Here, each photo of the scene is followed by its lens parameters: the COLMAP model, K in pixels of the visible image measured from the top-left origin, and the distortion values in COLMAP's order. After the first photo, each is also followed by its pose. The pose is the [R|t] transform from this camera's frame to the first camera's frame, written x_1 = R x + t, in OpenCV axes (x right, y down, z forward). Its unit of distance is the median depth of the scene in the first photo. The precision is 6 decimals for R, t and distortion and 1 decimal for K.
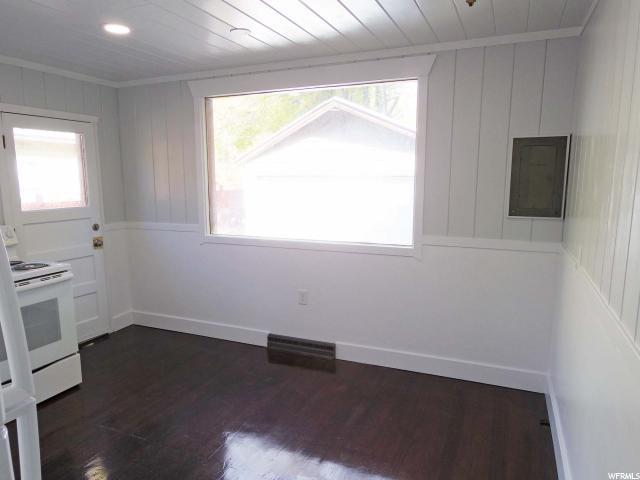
lens RADIAL K [[438.7, 0, 320.6], [0, 438.7, 240.5], [0, 0, 1]] dist [0.007896, 0.001197]
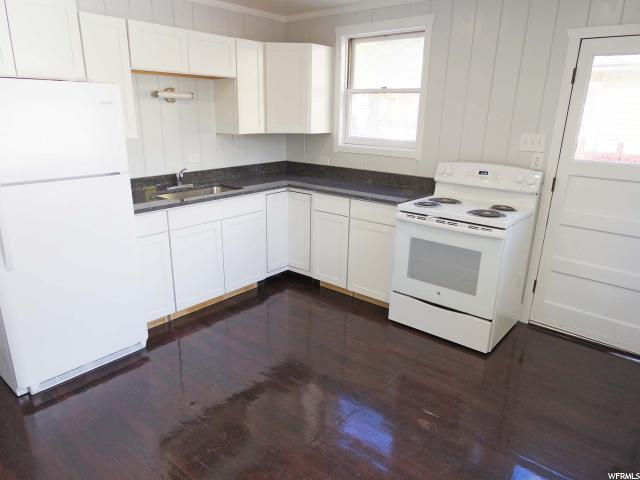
lens RADIAL K [[438.7, 0, 319.0], [0, 438.7, 241.0], [0, 0, 1]] dist [0.007896, 0.001197]
pose [[-0.295206, 0.271451, -0.916061, 0.338235], [-0.163668, 0.930251, 0.328399, -0.138717], [0.941311, 0.246875, -0.230188, 0.902014]]
